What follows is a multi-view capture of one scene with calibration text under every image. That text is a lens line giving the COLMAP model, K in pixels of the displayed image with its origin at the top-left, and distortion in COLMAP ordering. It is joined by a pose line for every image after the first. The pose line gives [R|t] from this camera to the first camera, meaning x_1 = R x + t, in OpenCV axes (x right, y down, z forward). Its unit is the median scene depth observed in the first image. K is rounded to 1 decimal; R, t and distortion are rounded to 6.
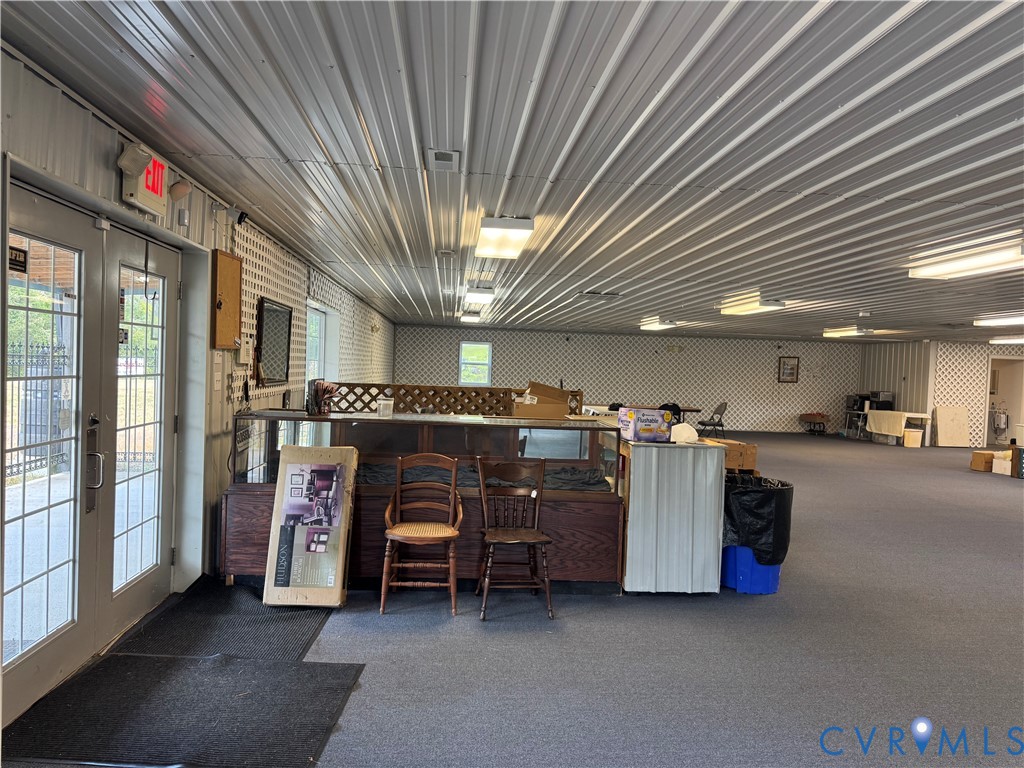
lens RADIAL K [[717.7, 0, 511.4], [0, 717.7, 388.8], [0, 0, 1]] dist [0.093075, -0.125024]
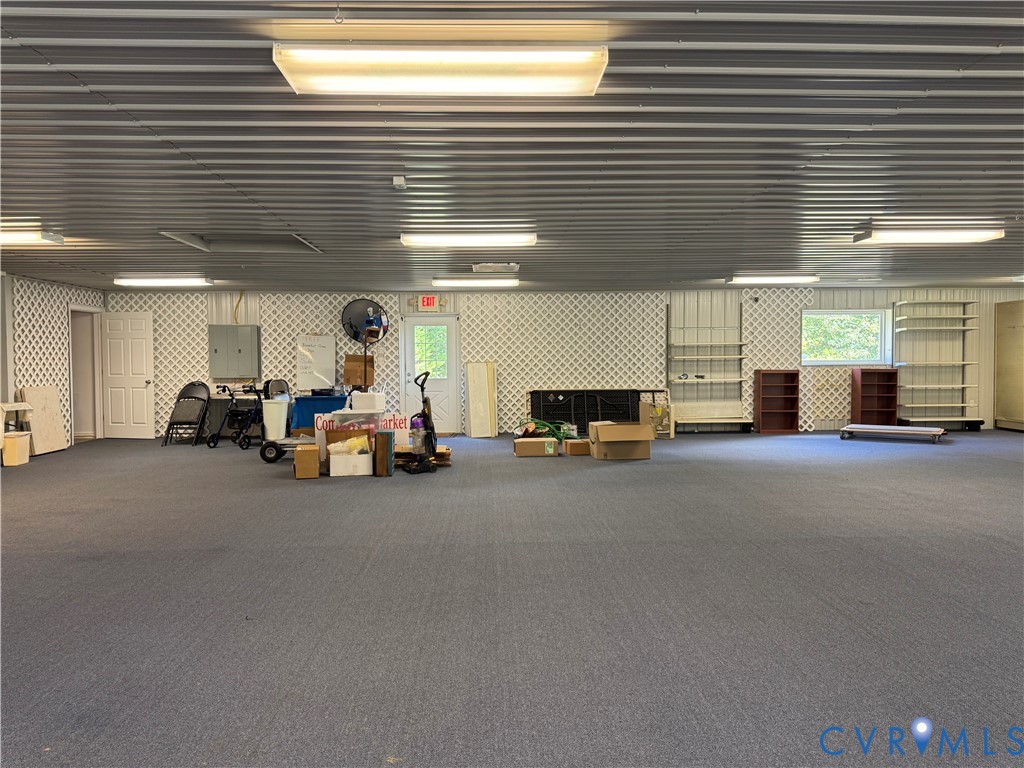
lens RADIAL K [[703.7, 0, 512.1], [0, 703.7, 385.4], [0, 0, 1]] dist [0.126429, -0.162698]
pose [[0.053362, -0.073136, 0.995893, 0.098260], [0.038474, 0.996724, 0.071136, -0.012973], [-0.997834, 0.034520, 0.056001, 1.884475]]
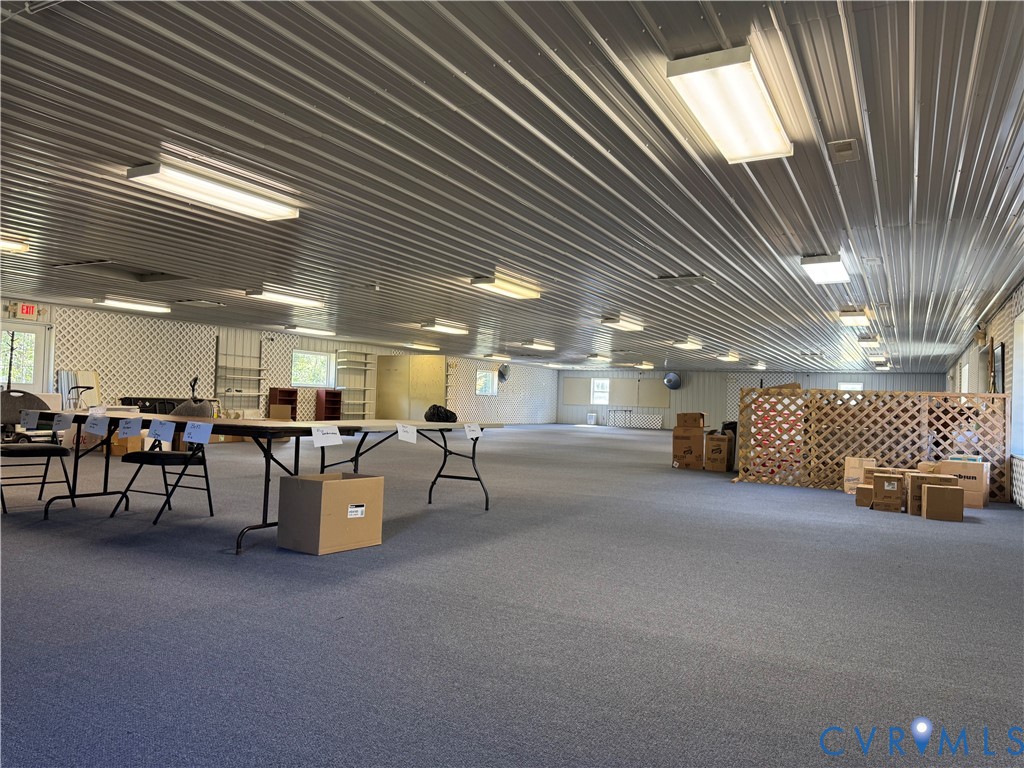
lens RADIAL K [[717.7, 0, 511.4], [0, 717.7, 388.8], [0, 0, 1]] dist [0.093075, -0.125024]
pose [[-0.830034, -0.057618, 0.554728, -0.390277], [-0.050236, 0.998330, 0.028525, -0.017085], [-0.555445, -0.004190, -0.831543, 3.469622]]
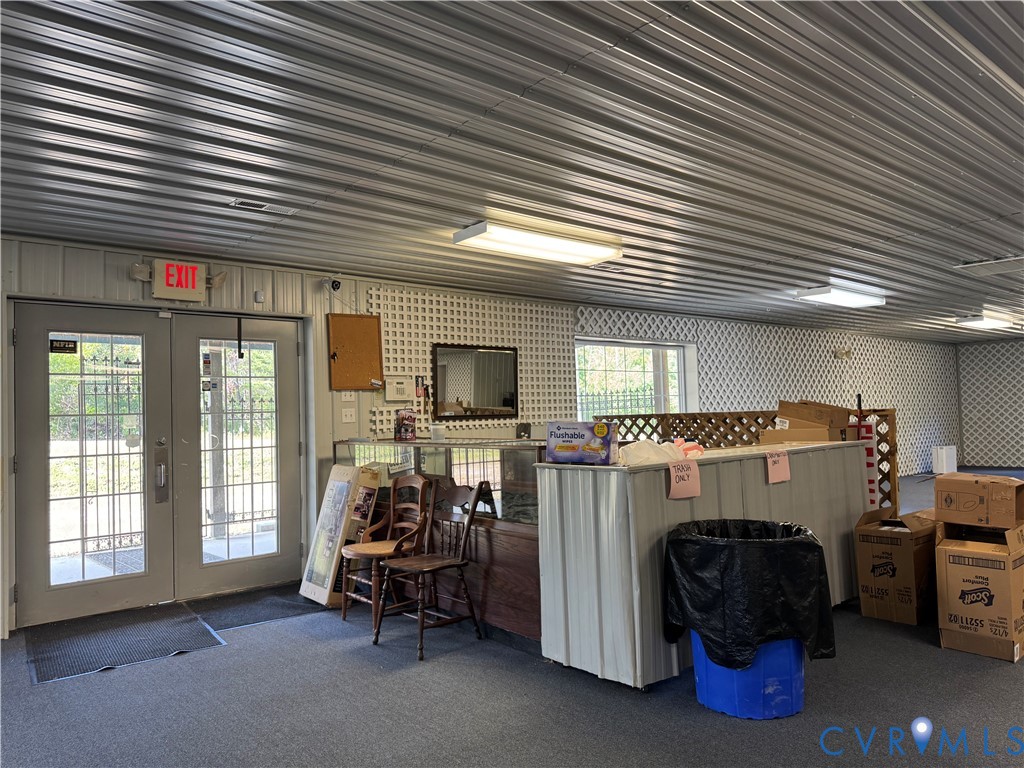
lens RADIAL K [[717.7, 0, 511.4], [0, 717.7, 388.8], [0, 0, 1]] dist [0.093075, -0.125024]
pose [[0.578367, -0.085207, -0.811314, 0.721219], [0.025794, 0.995943, -0.086209, 0.054521], [0.815369, 0.028933, 0.578219, 0.465721]]
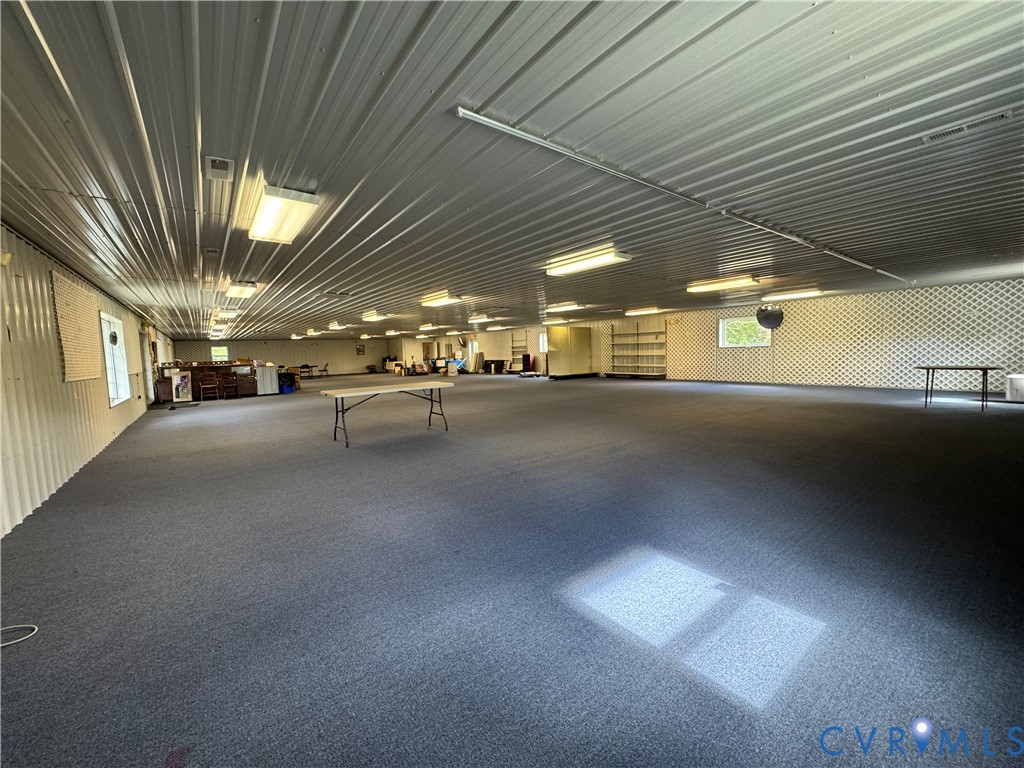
lens RADIAL K [[407.2, 0, 511.6], [0, 407.2, 383.1], [0, 0, 1]] dist [-0.000576, 0.000042]
pose [[0.842485, -0.107522, 0.527881, 0.142664], [0.080387, 0.994001, 0.074168, 0.111129], [-0.532688, -0.020050, 0.846074, -2.237351]]
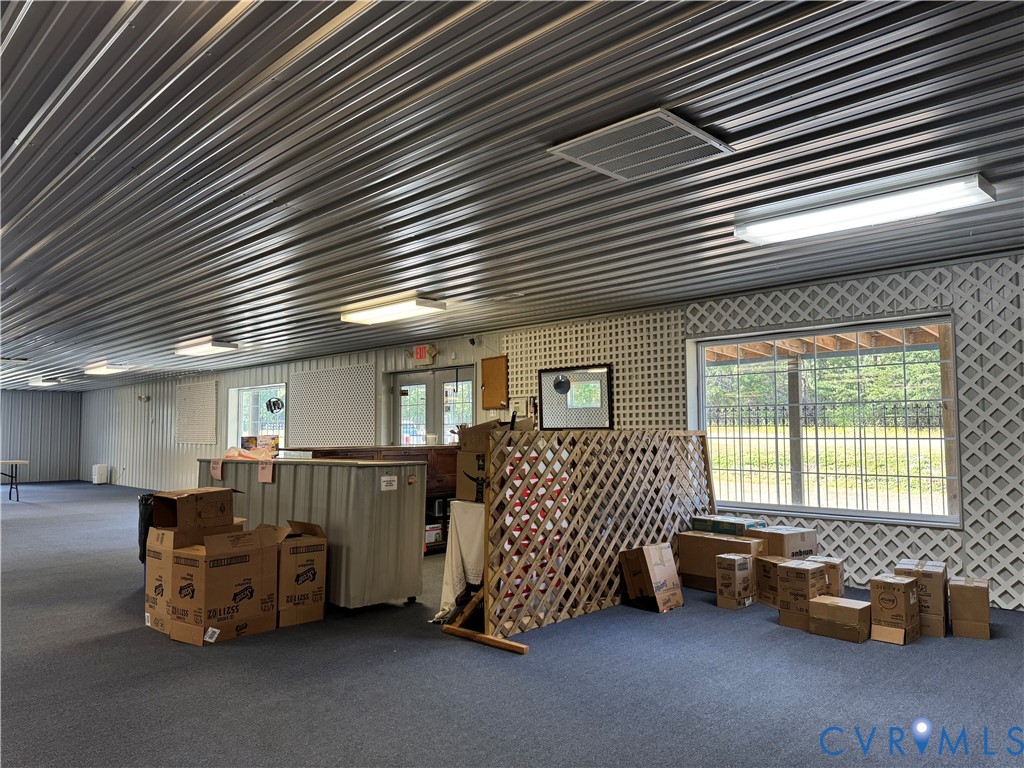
lens RADIAL K [[717.7, 0, 511.4], [0, 717.7, 388.8], [0, 0, 1]] dist [0.093075, -0.125024]
pose [[-0.767998, -0.075825, -0.635948, 0.671440], [-0.044678, 0.996891, -0.064905, 0.009061], [0.638892, -0.021433, -0.768998, 2.248579]]
